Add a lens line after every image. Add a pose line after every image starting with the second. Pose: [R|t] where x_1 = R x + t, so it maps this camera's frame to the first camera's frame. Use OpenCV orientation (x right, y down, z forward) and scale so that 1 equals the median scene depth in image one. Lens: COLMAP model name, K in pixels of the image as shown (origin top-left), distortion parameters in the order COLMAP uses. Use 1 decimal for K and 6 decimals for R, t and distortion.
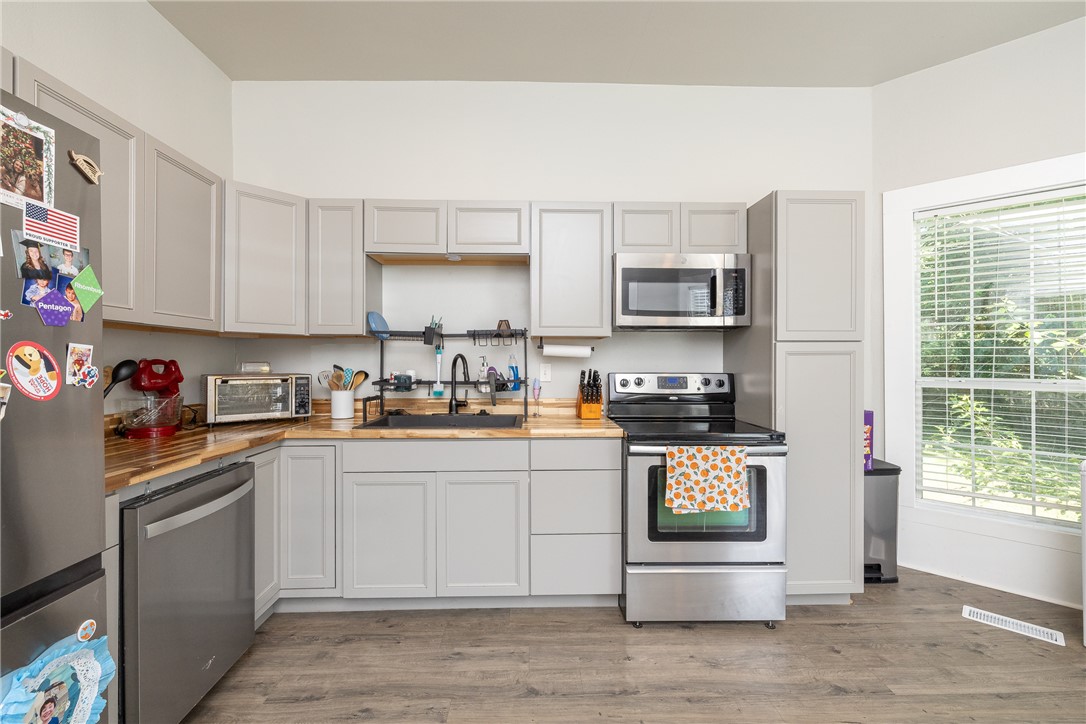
lens RADIAL K [[461.1, 0, 537.0], [0, 461.1, 367.3], [0, 0, 1]] dist [0.002485, -0.000233]
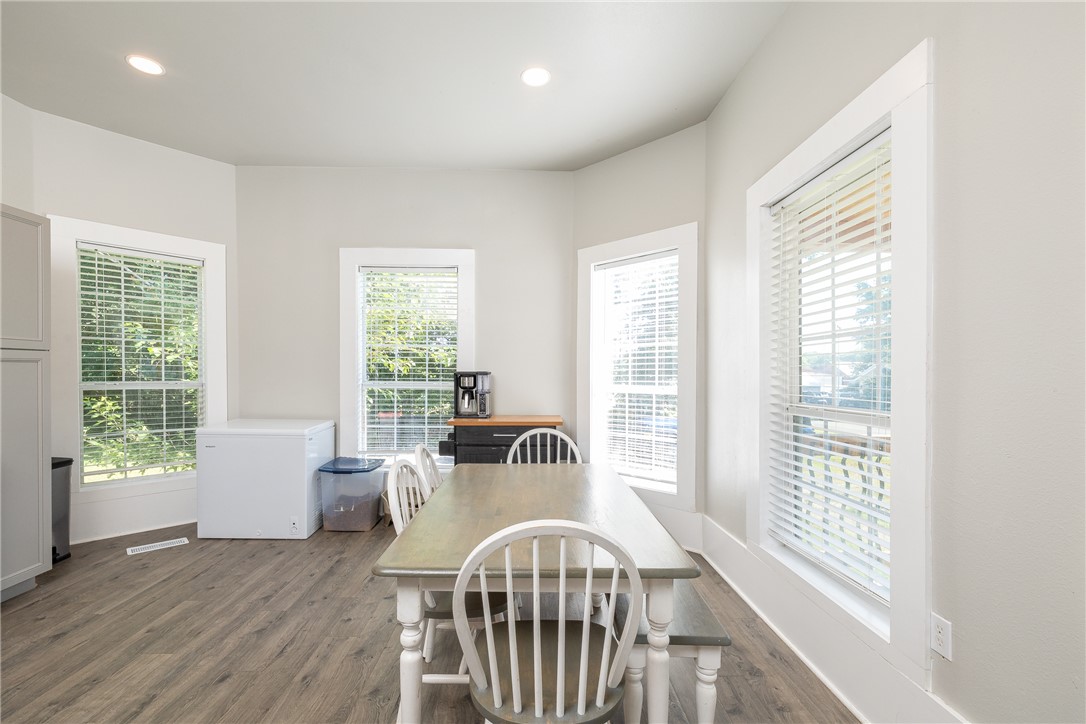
lens RADIAL K [[461.1, 0, 537.0], [0, 461.1, 367.3], [0, 0, 1]] dist [0.002485, -0.000233]
pose [[0.001347, 0.009299, 0.999956, -0.436654], [0.006968, 0.999932, -0.009308, 0.004045], [-0.999975, 0.006980, 0.001282, -0.209789]]
